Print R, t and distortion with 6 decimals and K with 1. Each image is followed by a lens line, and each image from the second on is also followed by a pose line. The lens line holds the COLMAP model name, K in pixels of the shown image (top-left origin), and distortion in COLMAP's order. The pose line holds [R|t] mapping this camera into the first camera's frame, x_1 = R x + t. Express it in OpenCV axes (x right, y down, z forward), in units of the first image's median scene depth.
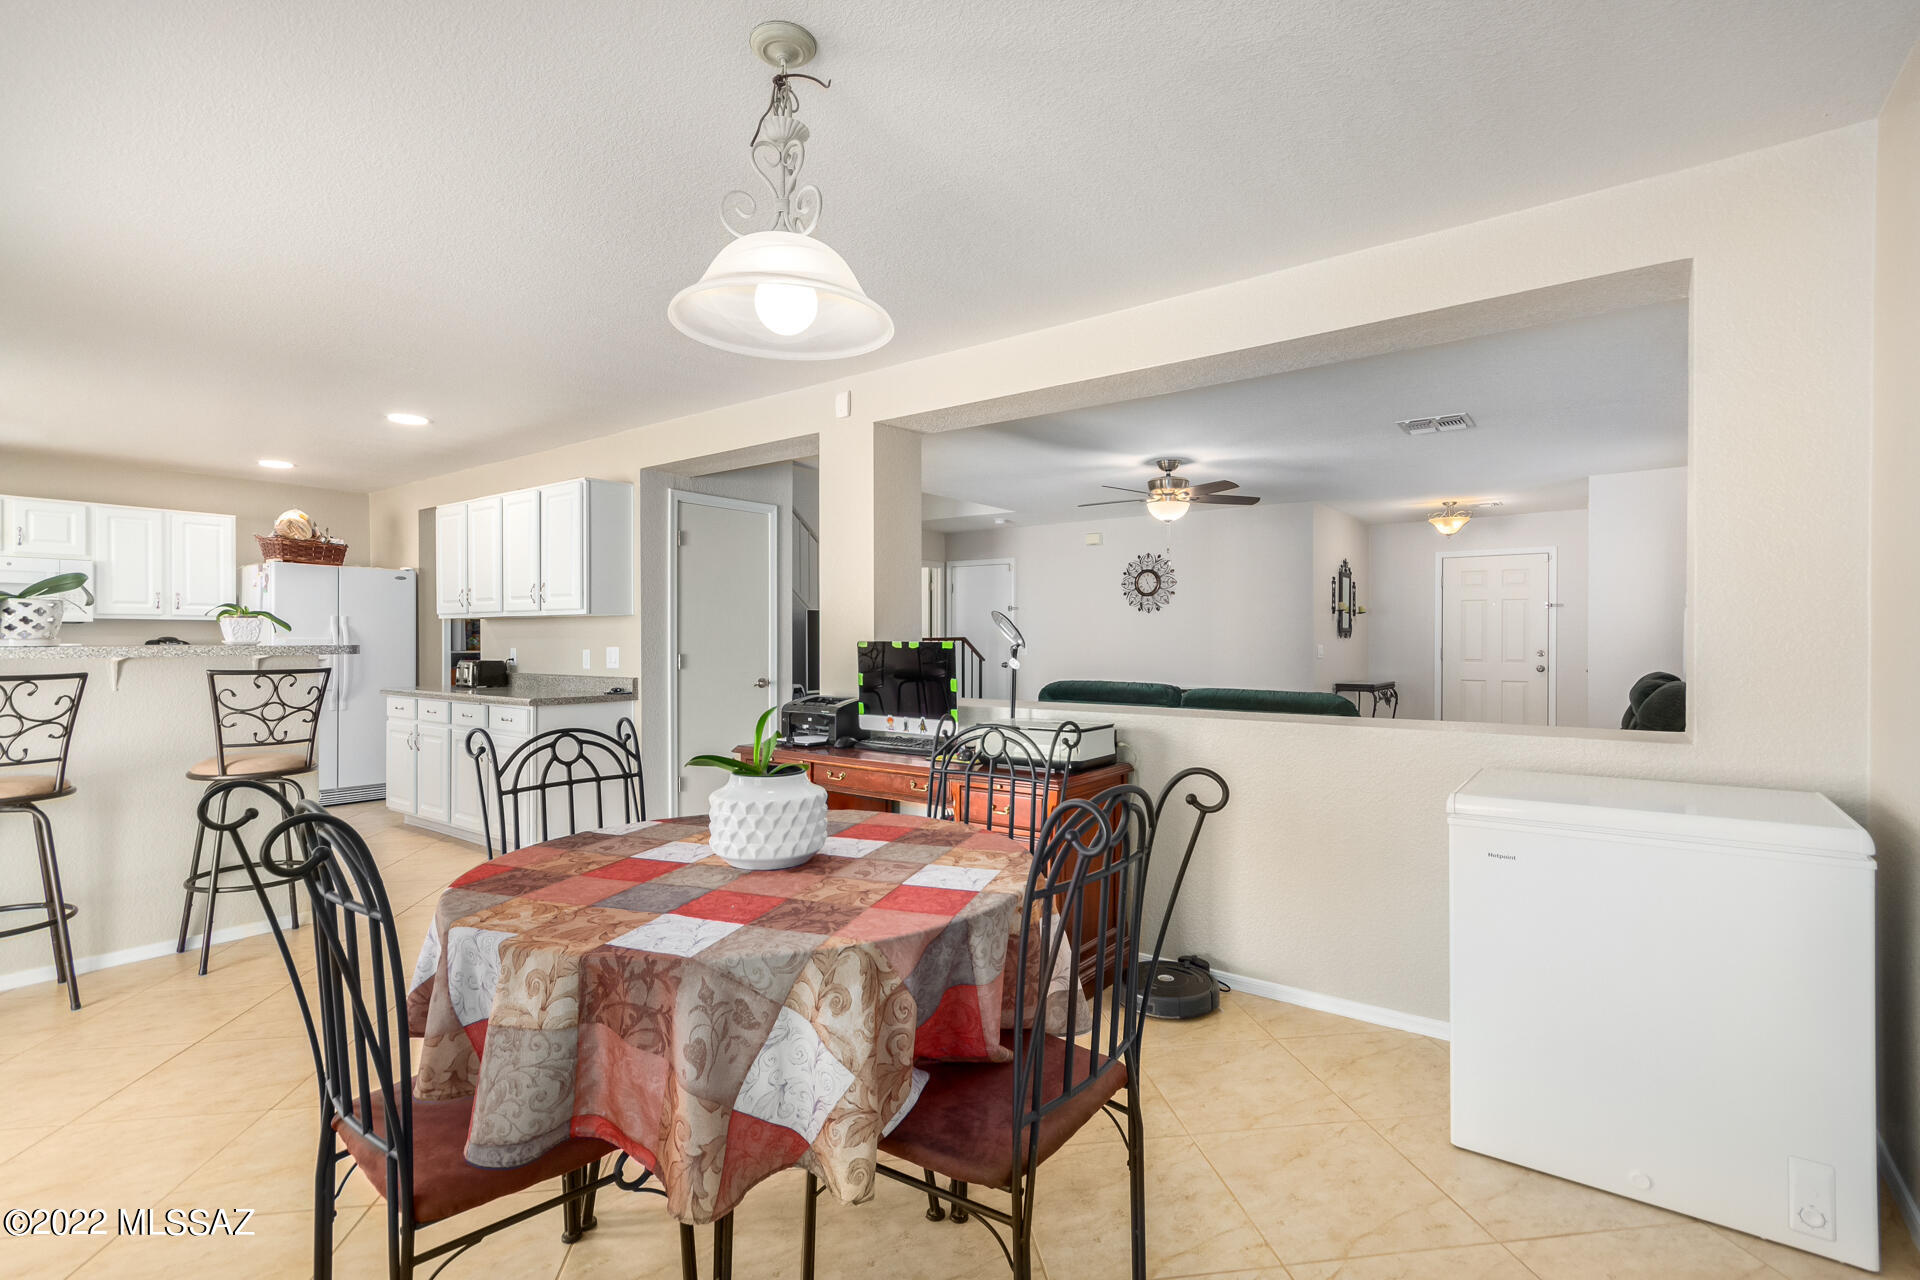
lens RADIAL K [[896.0, 0, 961.8], [0, 896.0, 652.4], [0, 0, 1]] dist [0.001328, 0.001472]
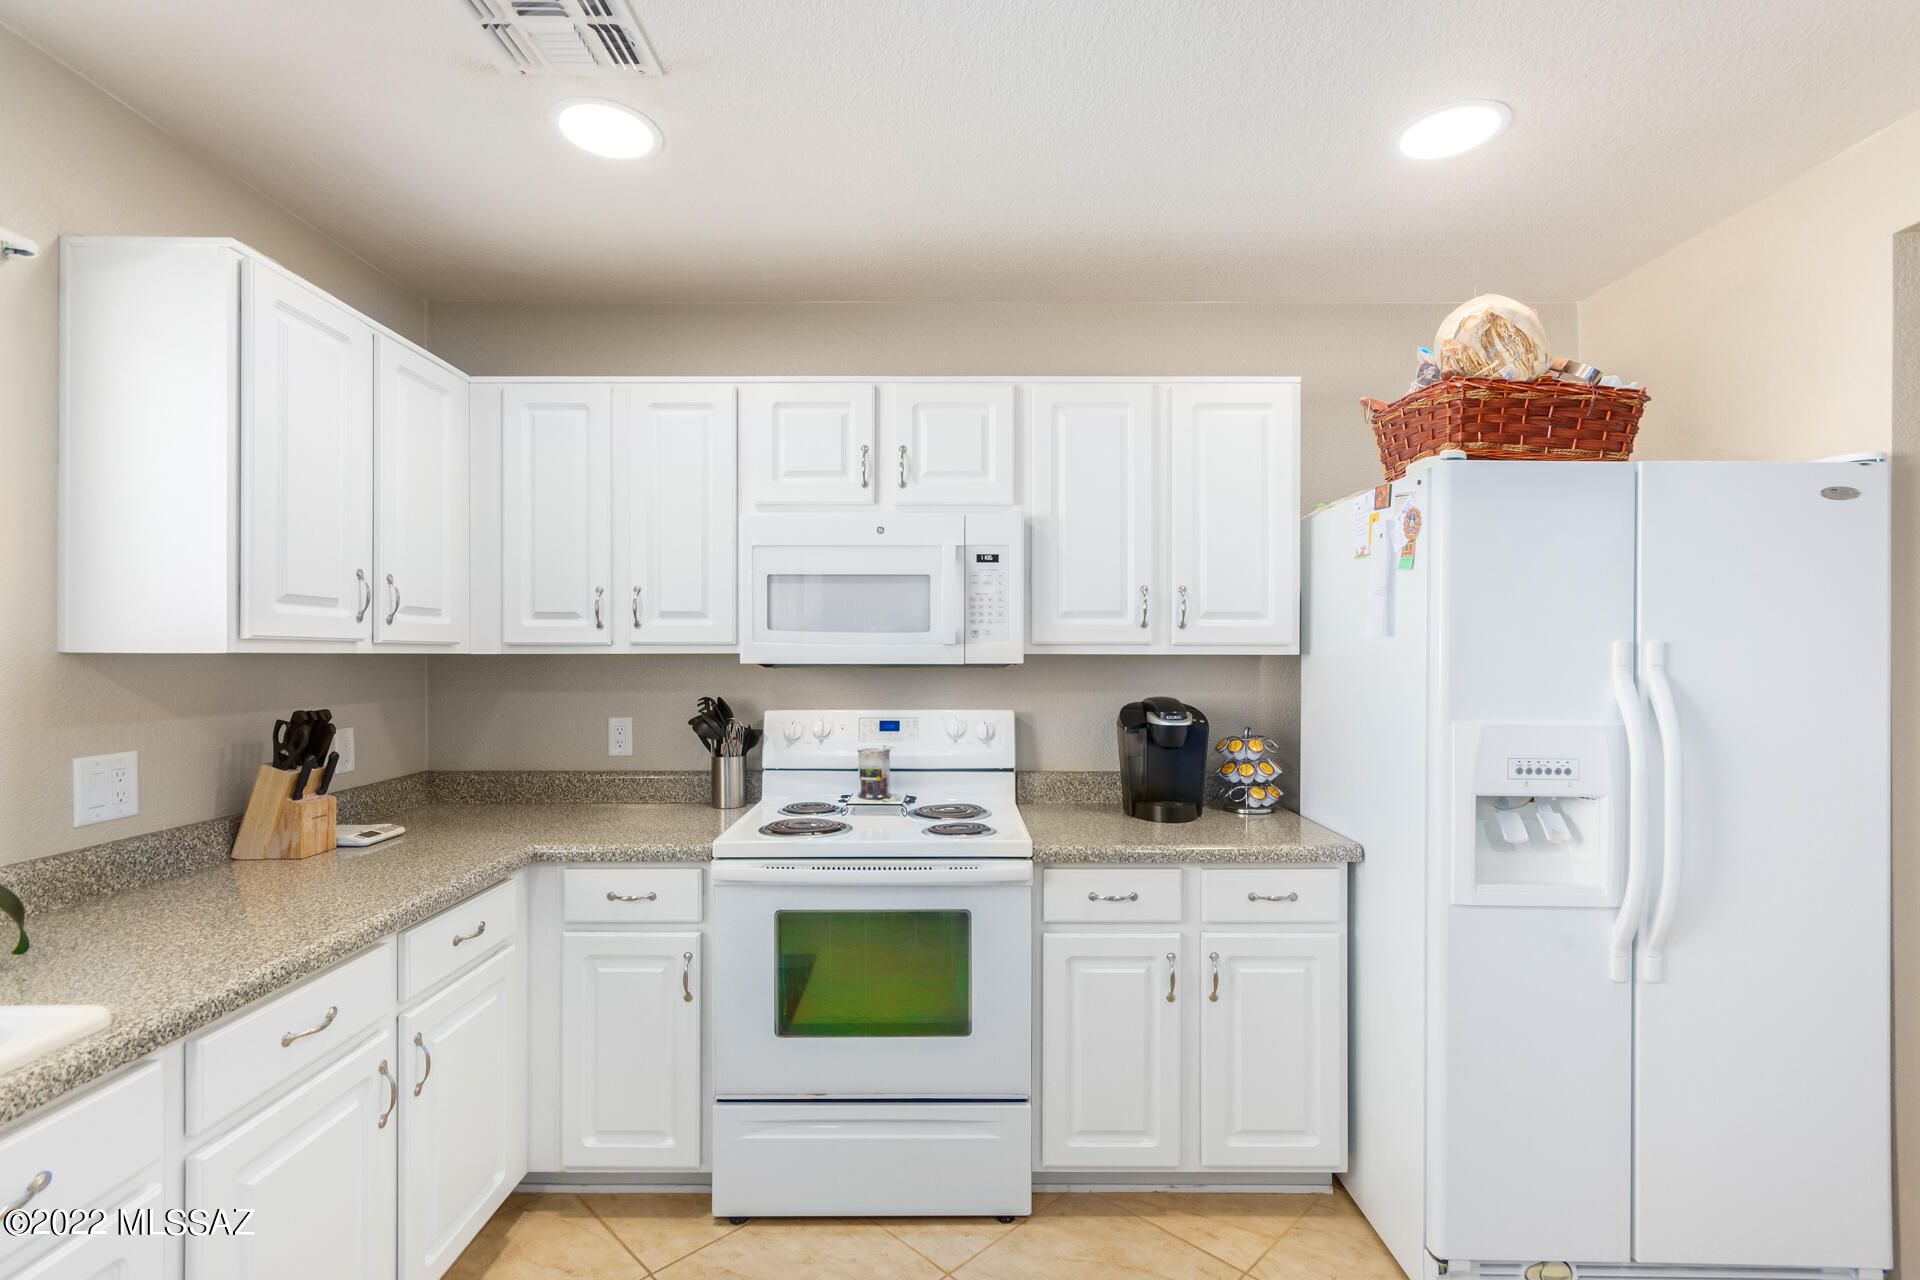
lens RADIAL K [[896.0, 0, 961.8], [0, 896.0, 652.4], [0, 0, 1]] dist [0.001328, 0.001472]
pose [[0.601663, 0.001850, -0.798748, -0.659437], [-0.011355, 0.999916, -0.006238, -0.036387], [0.798669, 0.012823, 0.601634, 0.733468]]
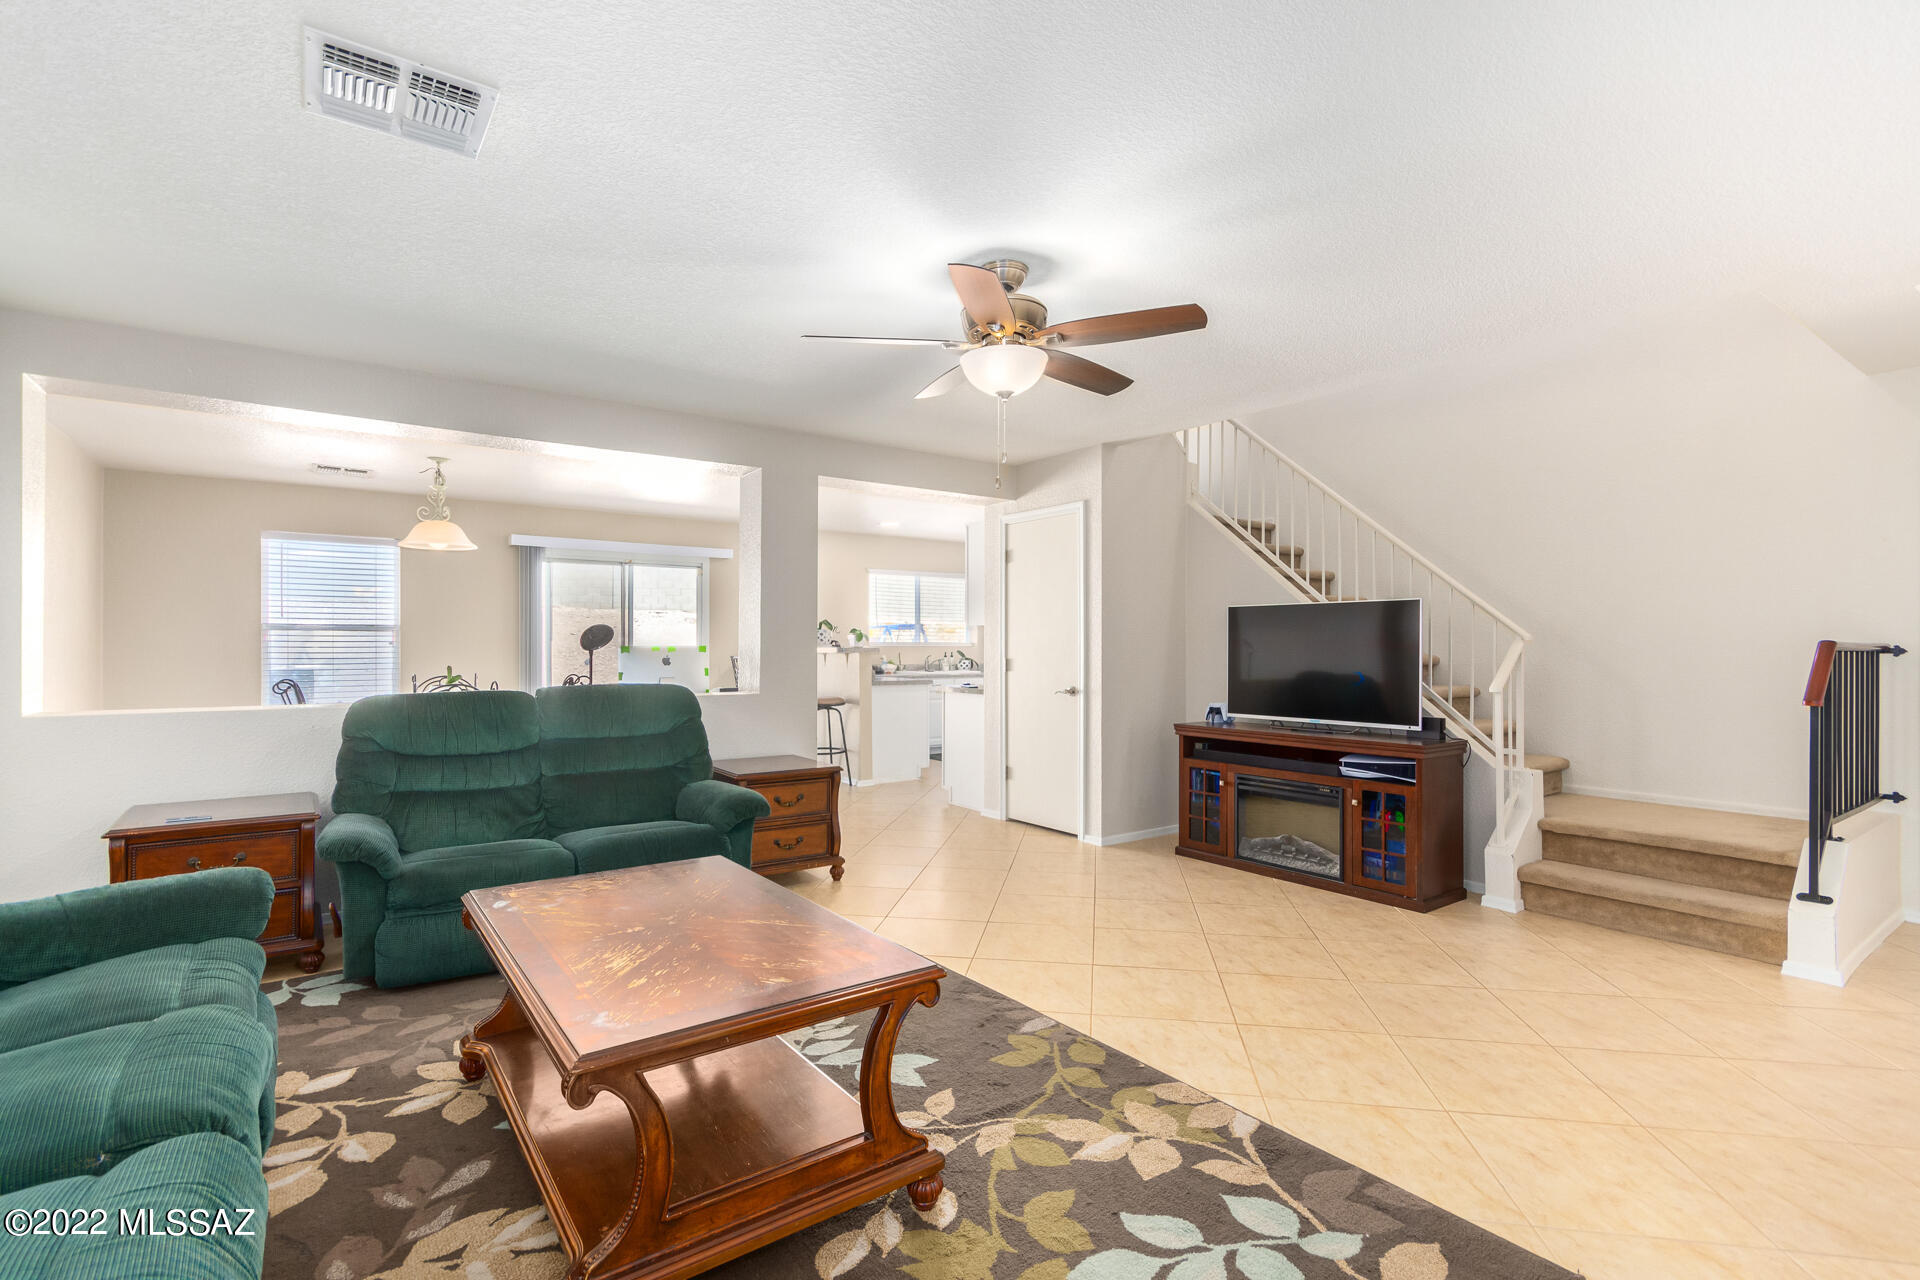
lens RADIAL K [[888.7, 0, 962.7], [0, 888.7, 645.6], [0, 0, 1]] dist [0.002534, 0.000650]
pose [[-0.293981, 0.000018, -0.955811, 0.718122], [-0.015089, 0.999875, 0.004660, -0.016987], [0.955692, 0.015792, -0.293944, 1.171742]]
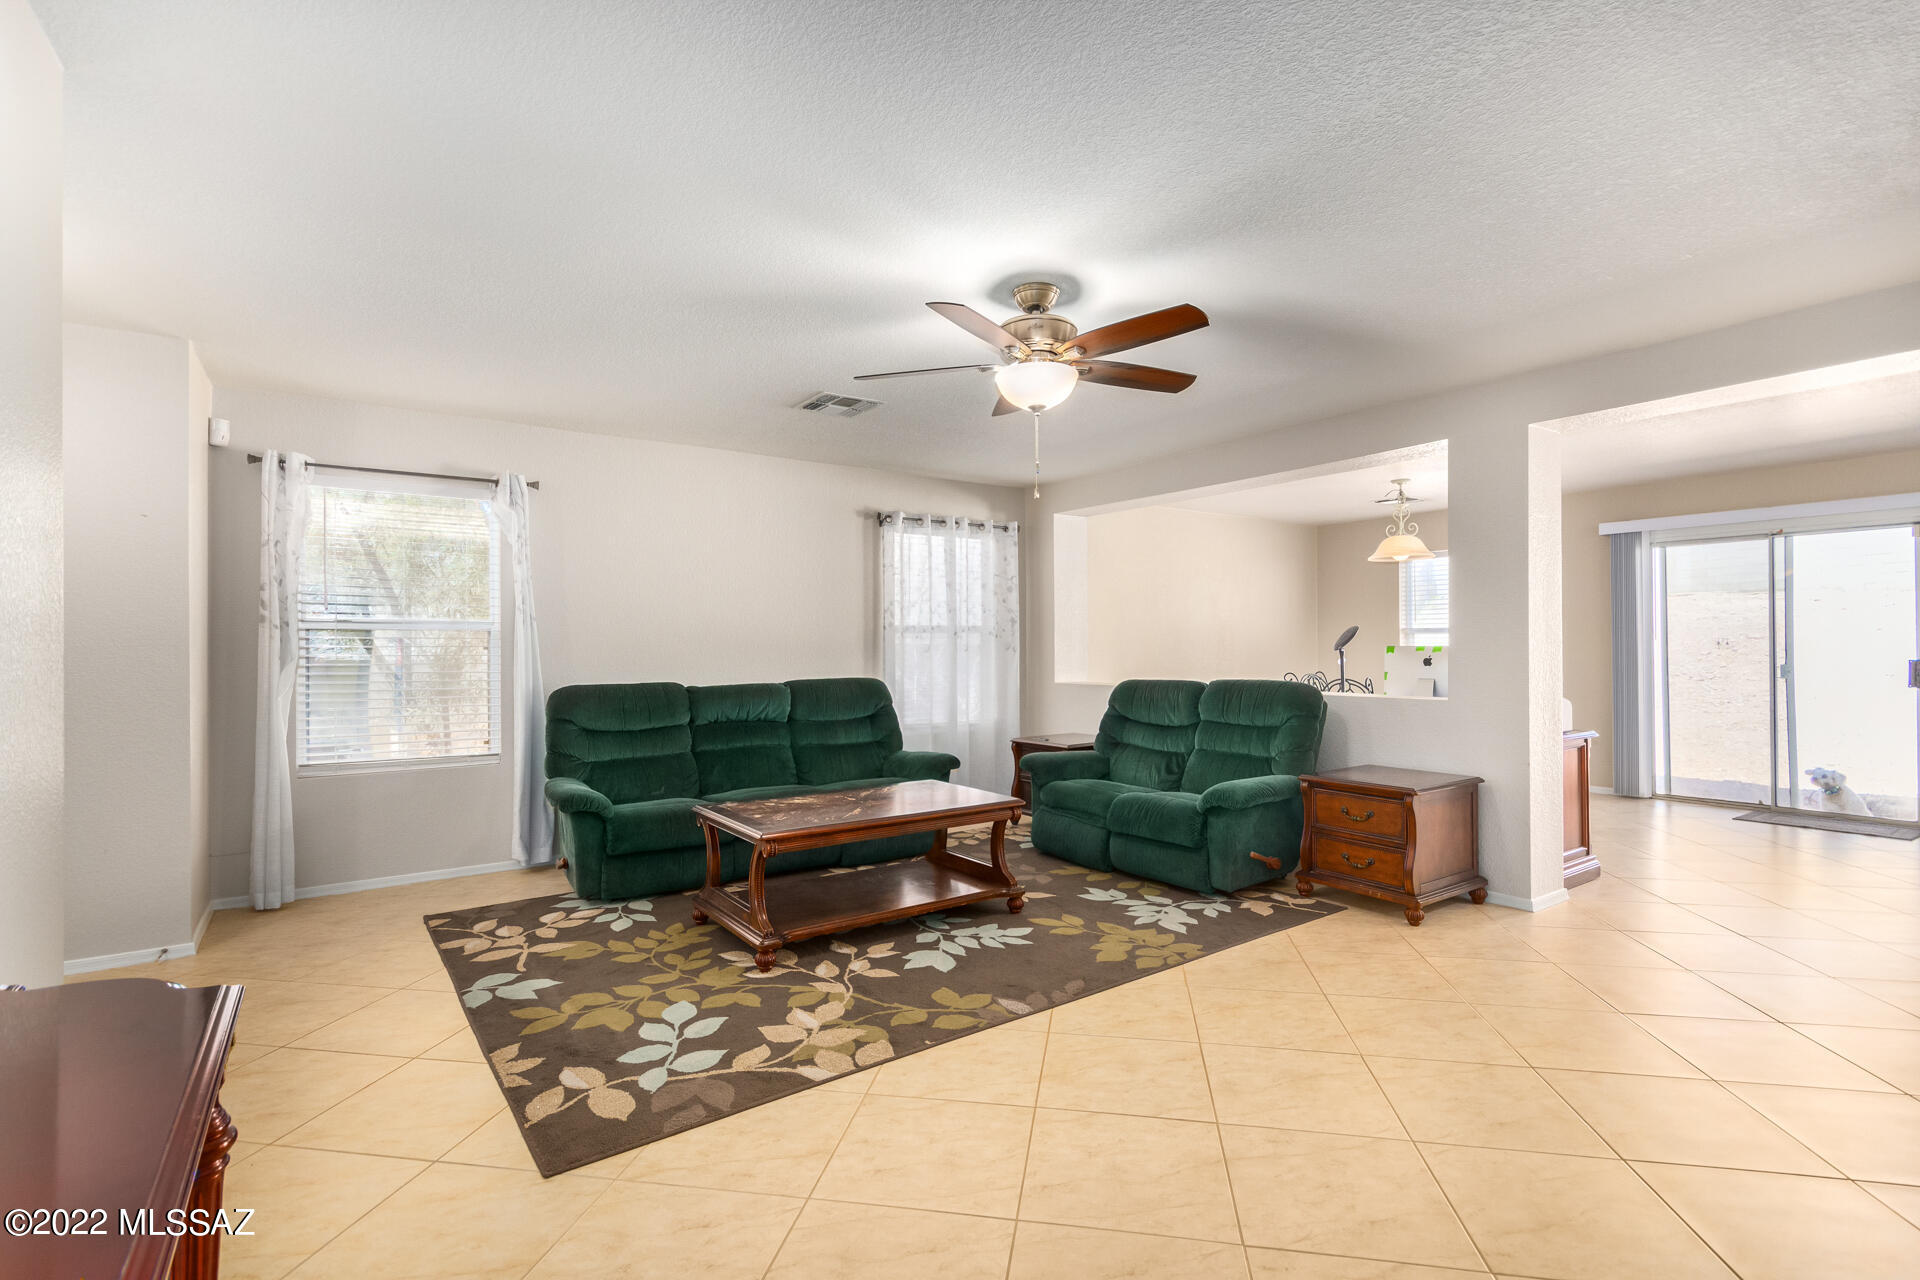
lens RADIAL K [[888.7, 0, 962.7], [0, 888.7, 645.6], [0, 0, 1]] dist [0.002534, 0.000650]
pose [[-0.951569, 0.006768, 0.307362, 0.123736], [0.010472, 0.999891, 0.010406, -0.021557], [-0.307258, 0.013120, -0.951536, 1.557751]]
